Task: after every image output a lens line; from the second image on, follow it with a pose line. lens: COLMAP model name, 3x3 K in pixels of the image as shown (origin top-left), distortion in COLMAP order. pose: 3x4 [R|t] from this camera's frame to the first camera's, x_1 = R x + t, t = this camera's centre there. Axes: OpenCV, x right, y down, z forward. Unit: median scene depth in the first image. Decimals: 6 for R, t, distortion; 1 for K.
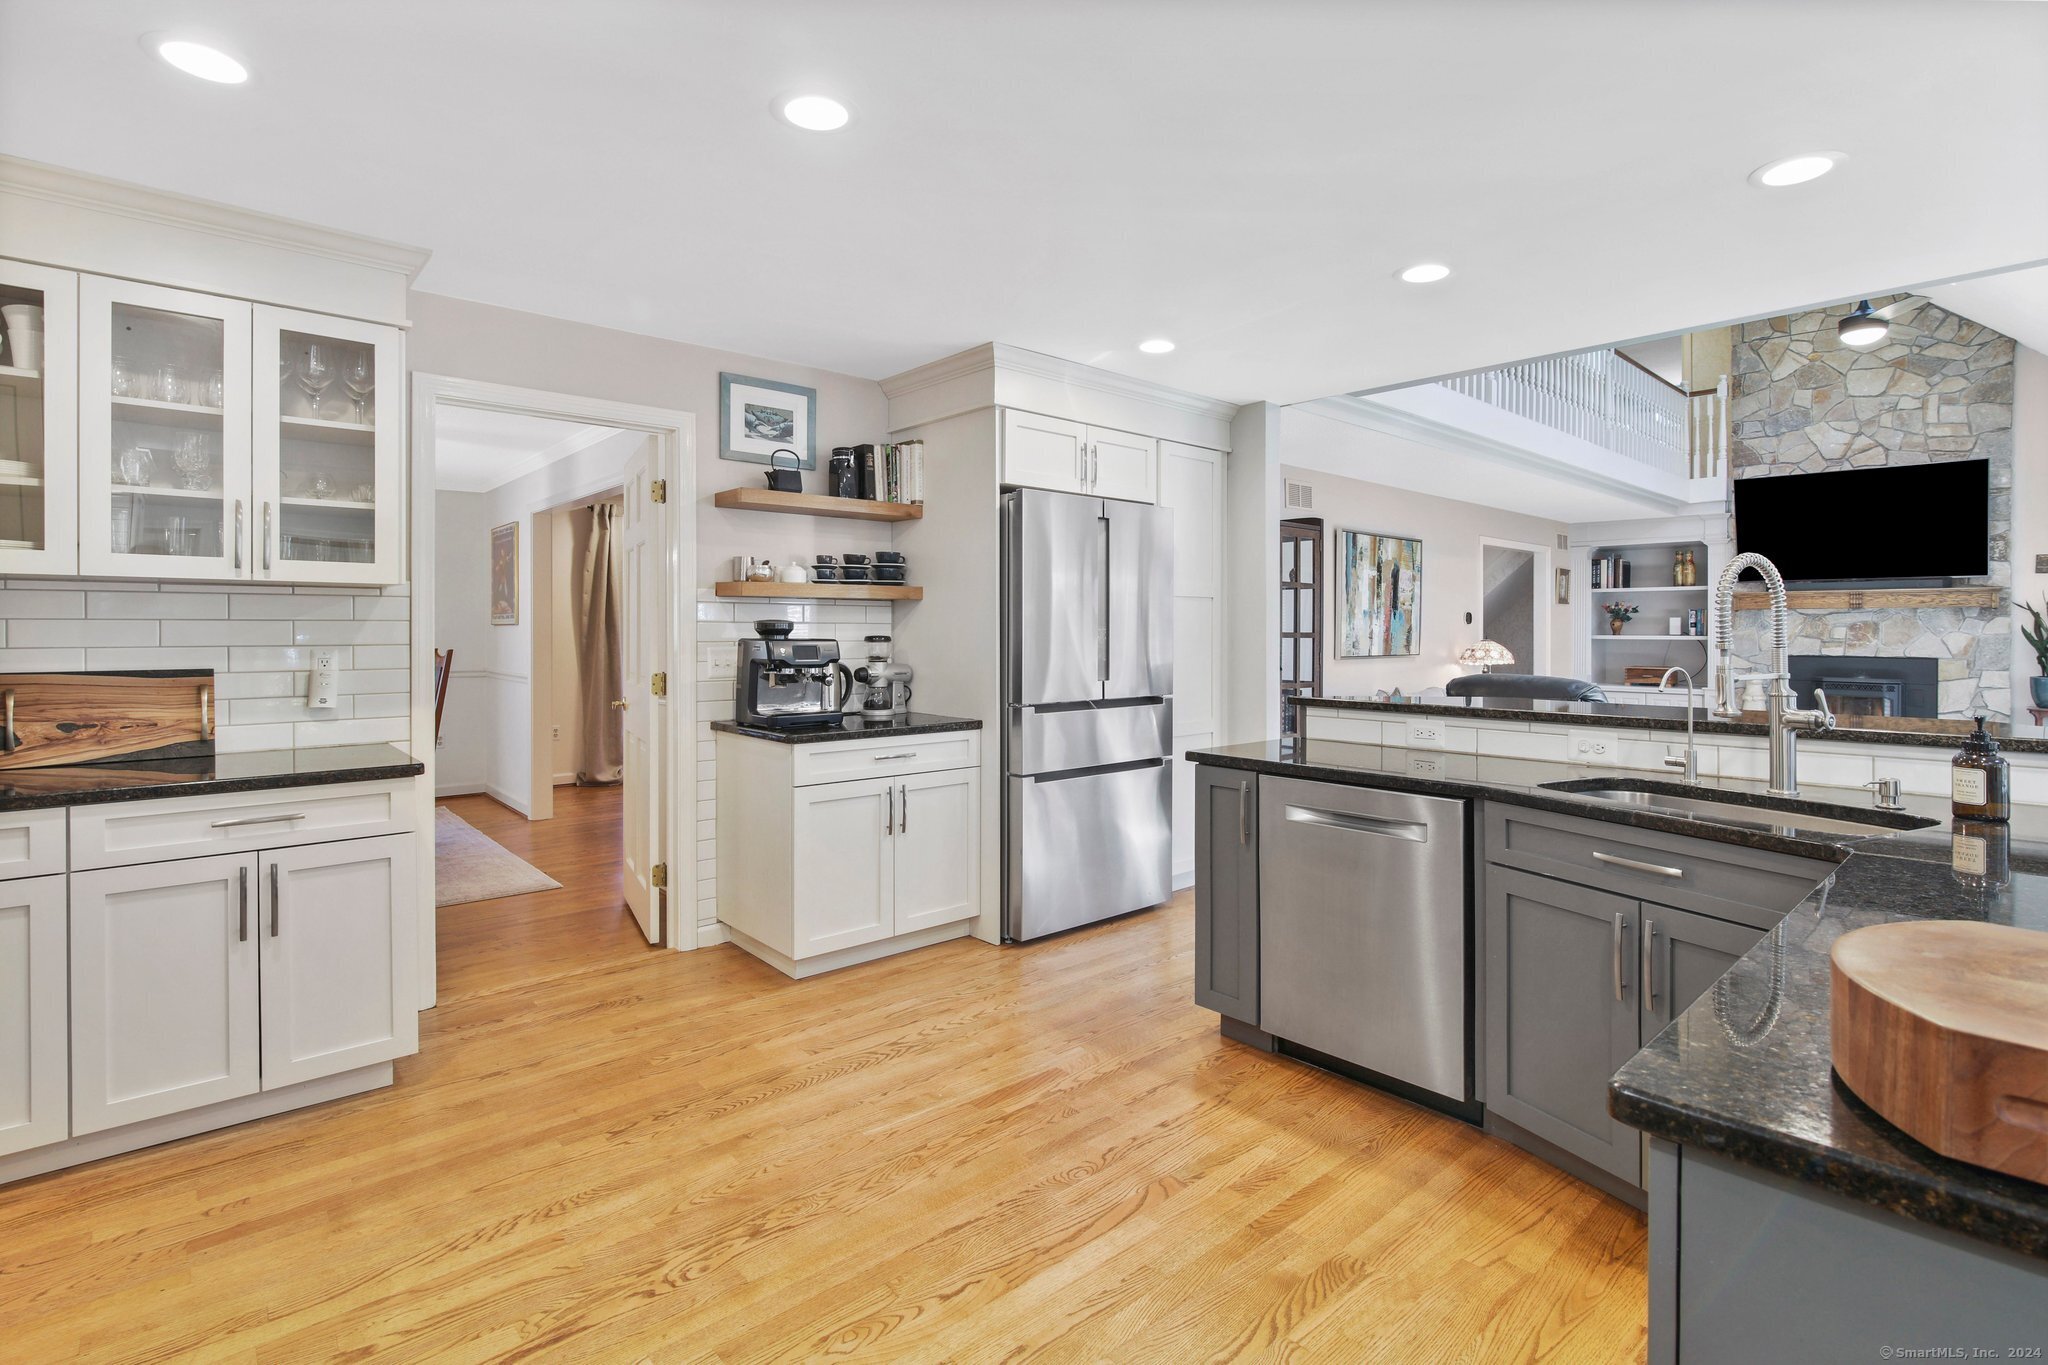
lens RADIAL K [[968.3, 0, 963.3], [0, 968.3, 631.9], [0, 0, 1]] dist [-0.020175, 0.006421]
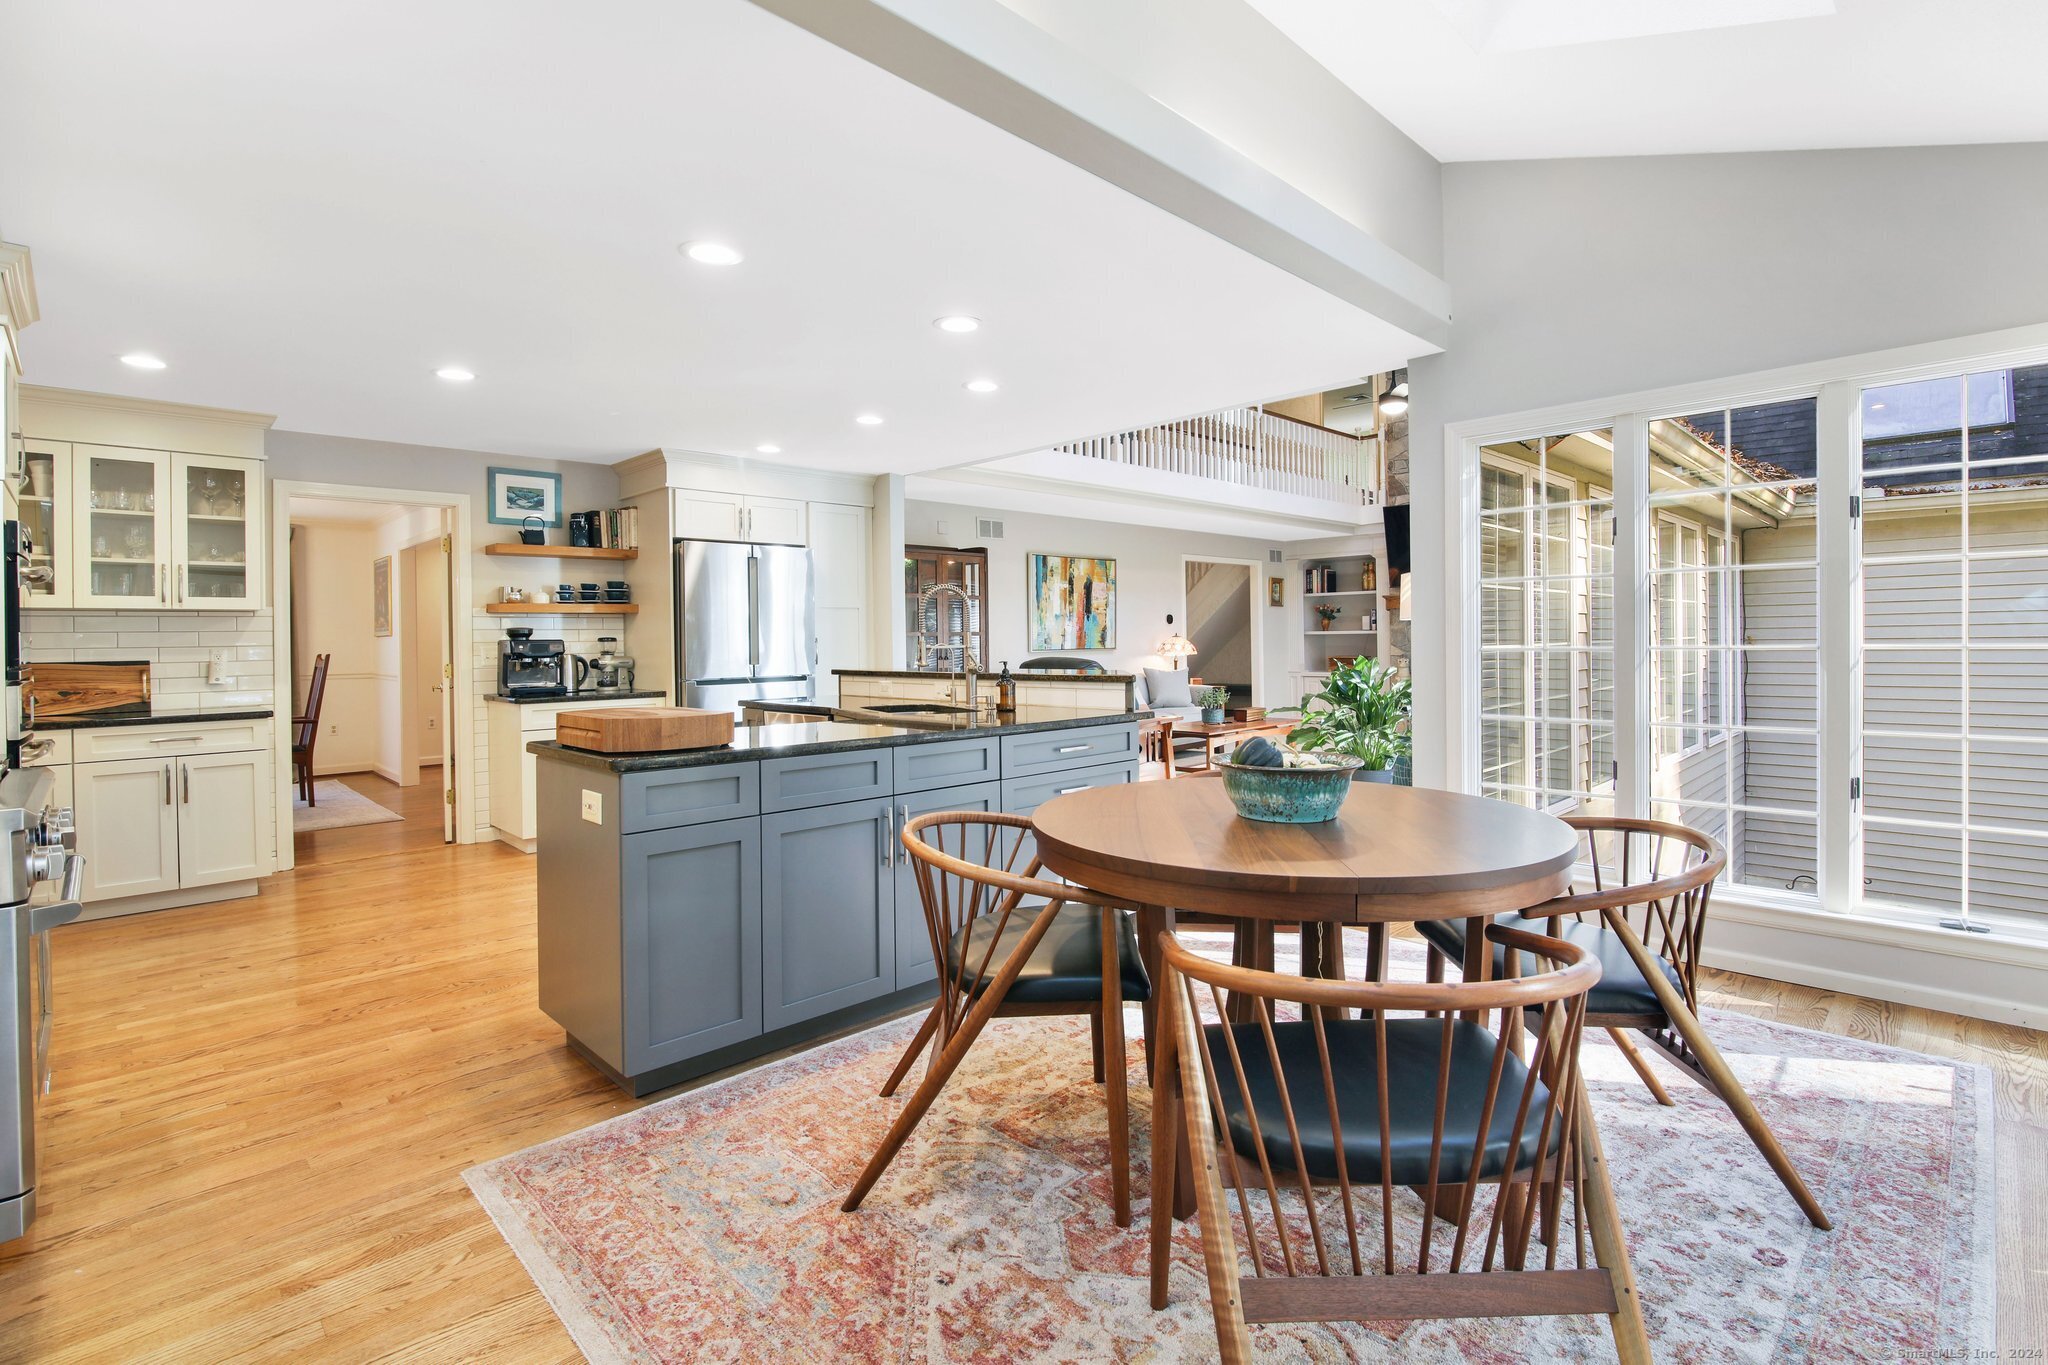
lens RADIAL K [[968.3, 0, 961.6], [0, 968.3, 633.1], [0, 0, 1]] dist [-0.020175, 0.006421]
pose [[0.999055, -0.015671, 0.040546, 0.346888], [0.015967, 0.999848, -0.006978, 0.014257], [-0.040431, 0.007619, 0.999153, -0.445592]]
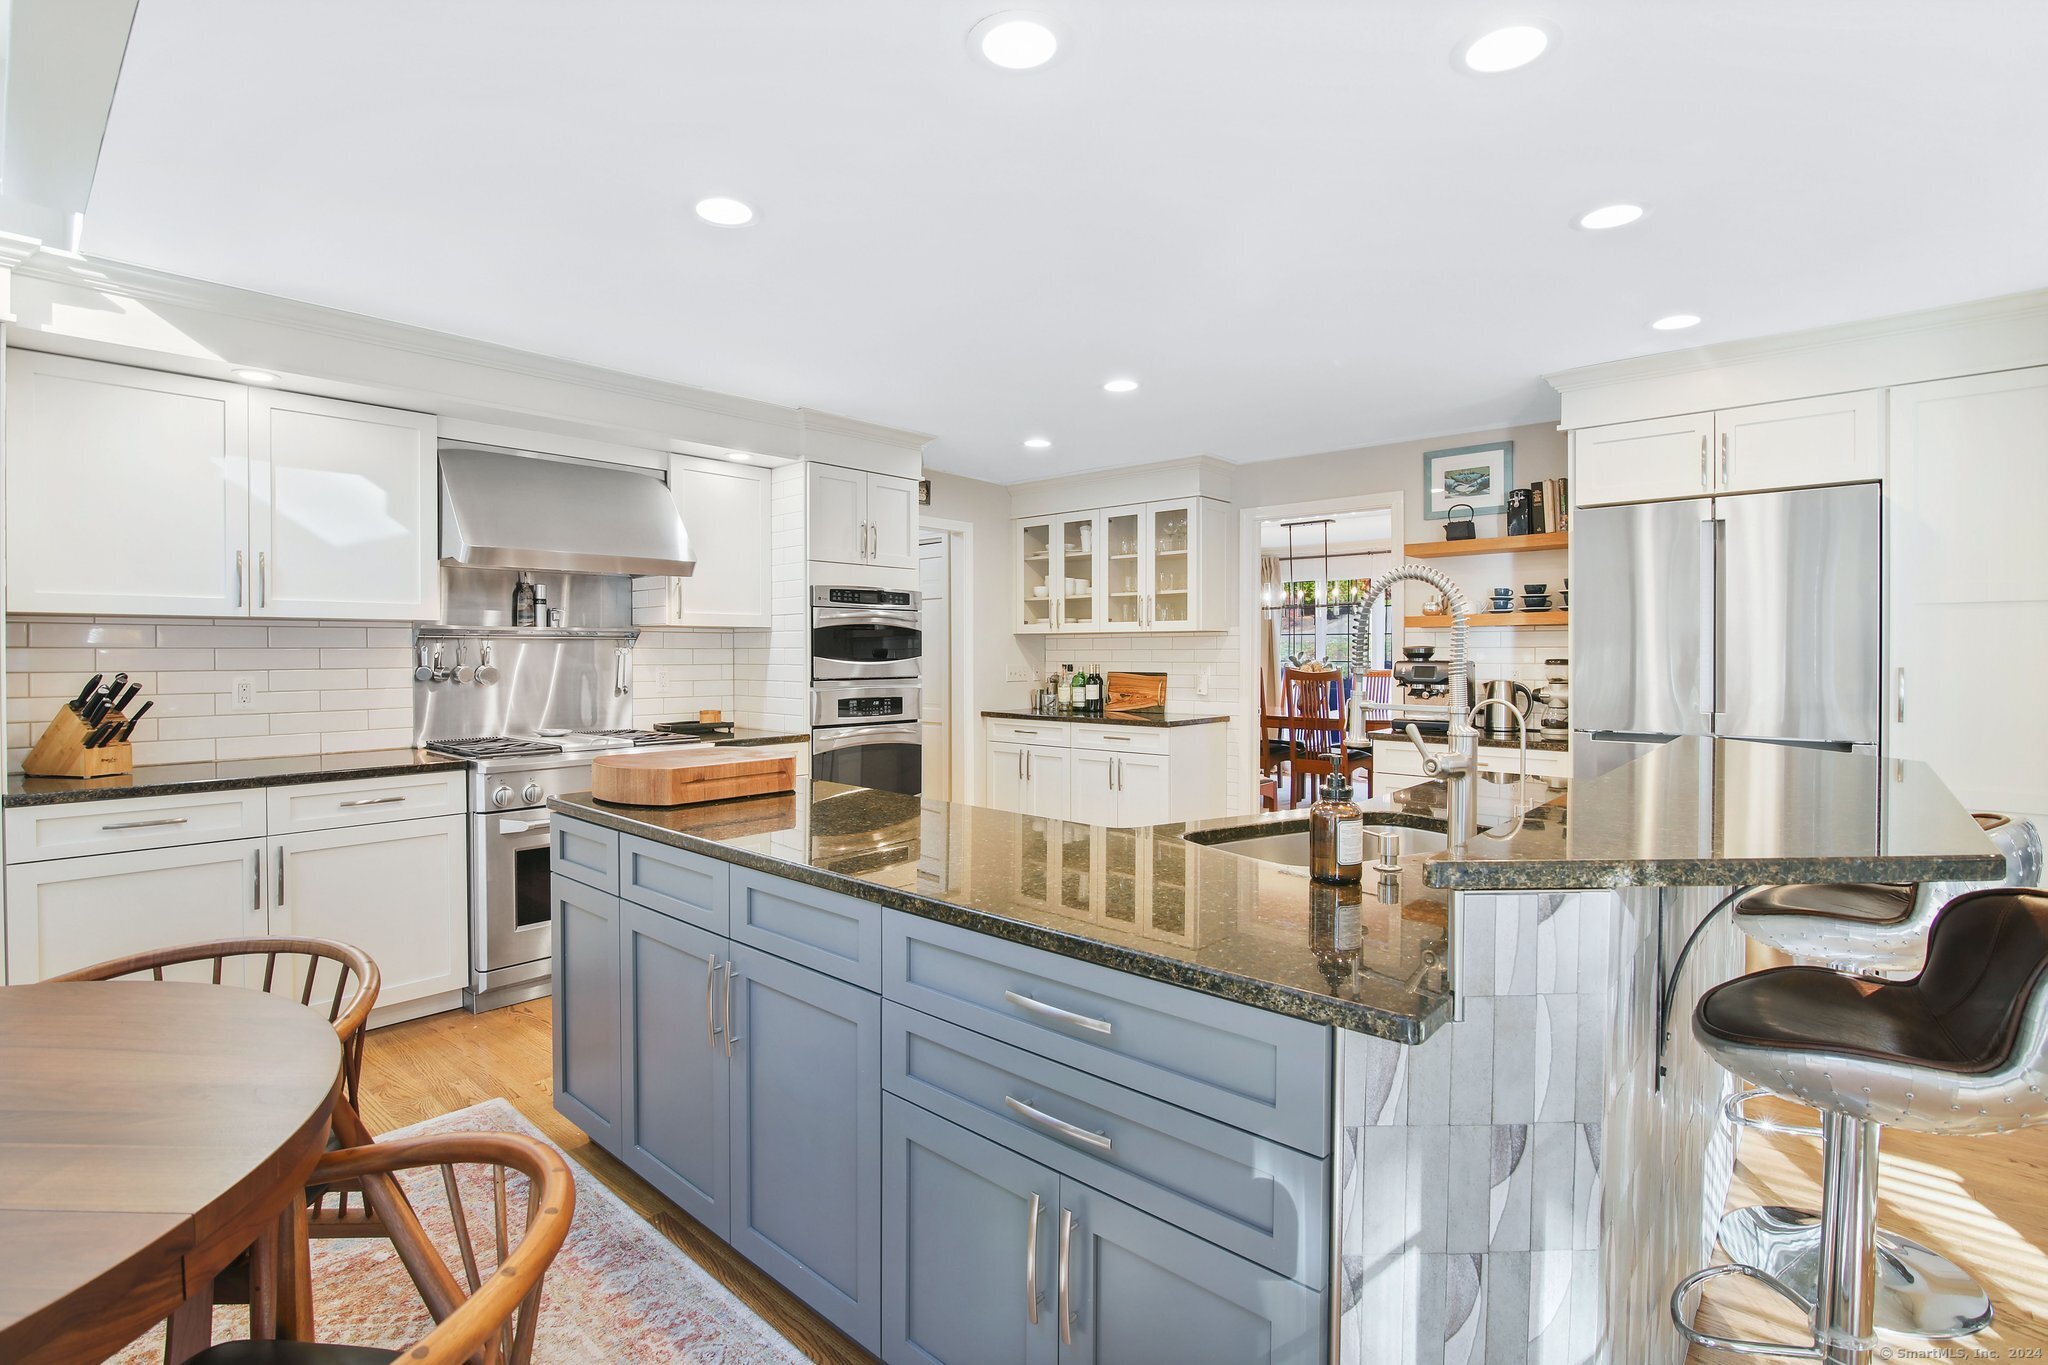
lens RADIAL K [[968.3, 0, 1096.3], [0, 968.3, 664.1], [0, 0, 1]] dist [-0.020175, 0.006421]
pose [[0.172324, 0.011240, -0.984976, 0.752965], [0.000515, 0.999934, 0.011501, -0.002644], [0.985040, -0.002489, 0.172307, 0.281023]]
